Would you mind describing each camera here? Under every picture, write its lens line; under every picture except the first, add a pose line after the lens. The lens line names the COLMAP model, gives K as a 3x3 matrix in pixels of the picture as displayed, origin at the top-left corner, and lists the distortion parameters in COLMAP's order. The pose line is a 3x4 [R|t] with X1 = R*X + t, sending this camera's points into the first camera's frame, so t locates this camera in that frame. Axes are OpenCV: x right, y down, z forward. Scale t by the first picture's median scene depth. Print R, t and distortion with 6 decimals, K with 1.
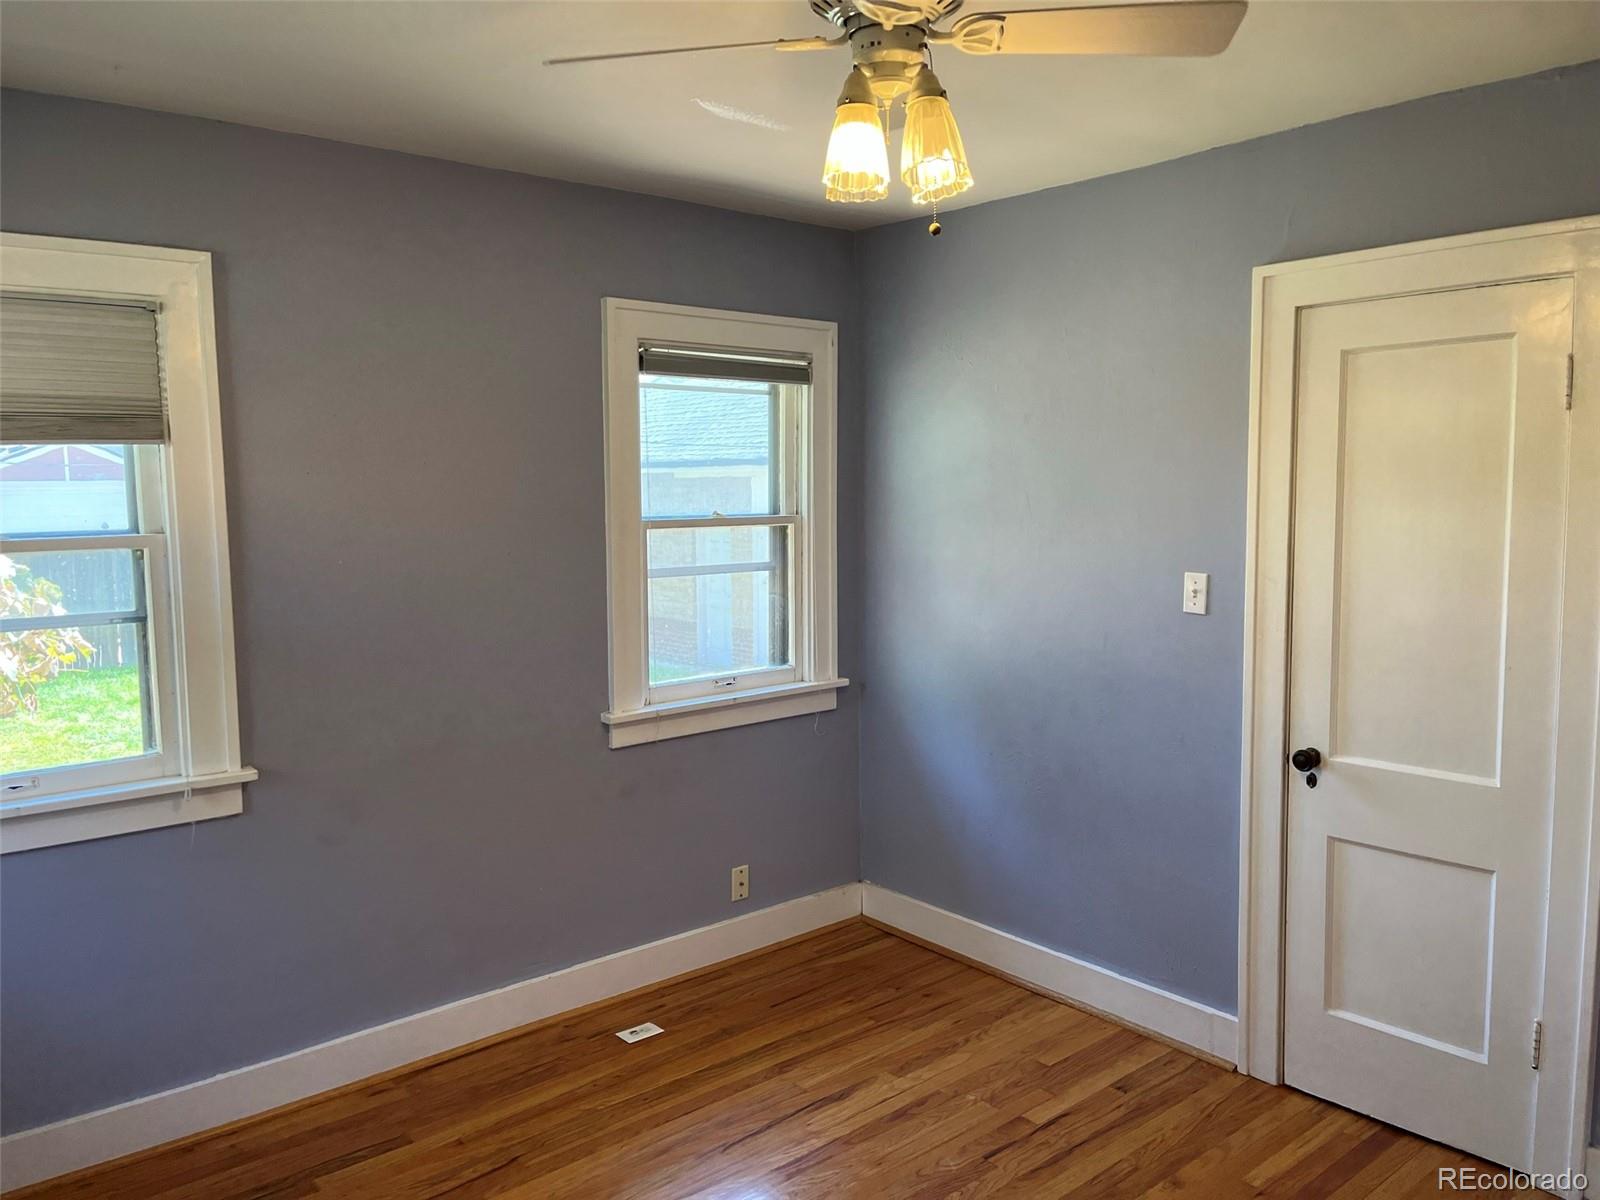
lens RADIAL K [[1215.5, 0, 799.5], [0, 1215.5, 602.6], [0, 0, 1]] dist [0.071149, -0.086787]
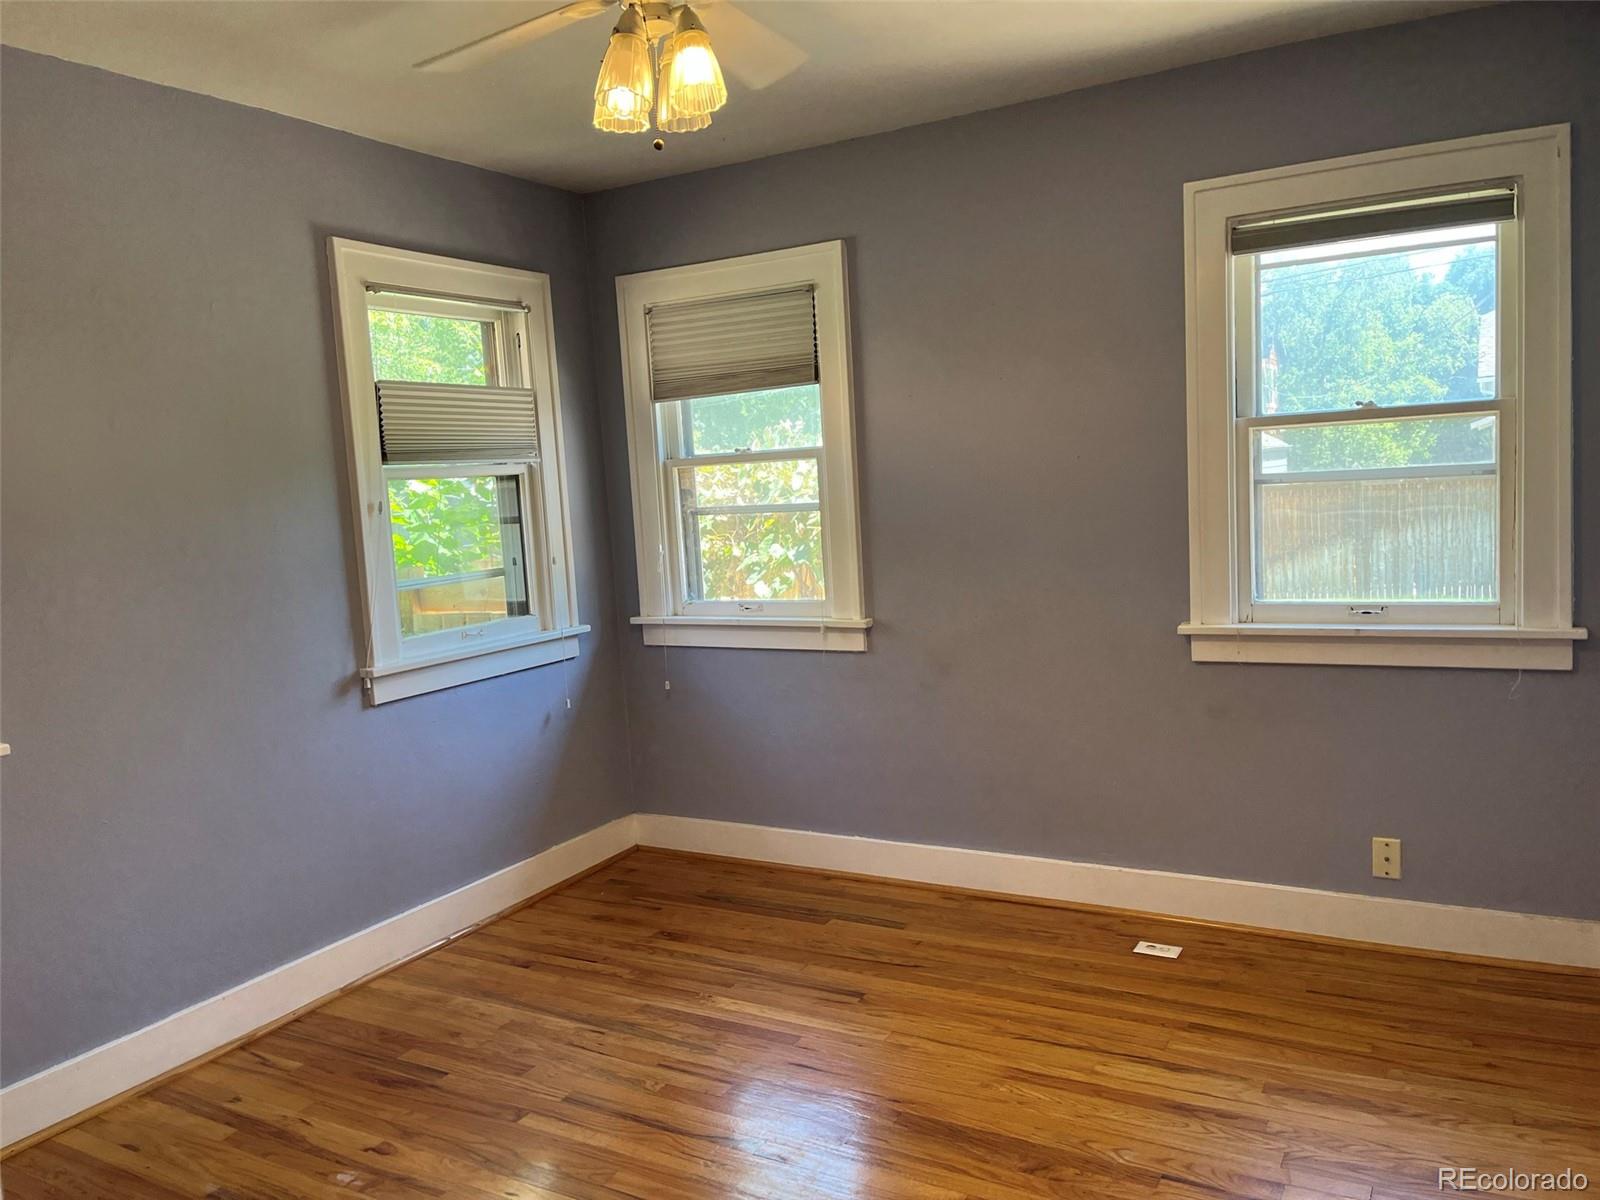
lens RADIAL K [[1215.5, 0, 801.0], [0, 1215.5, 598.8], [0, 0, 1]] dist [0.071149, -0.086787]
pose [[0.346877, 0.086942, -0.933872, 0.654236], [-0.040857, 0.996150, 0.077565, 0.009616], [0.937020, 0.011250, 0.349094, 0.390790]]
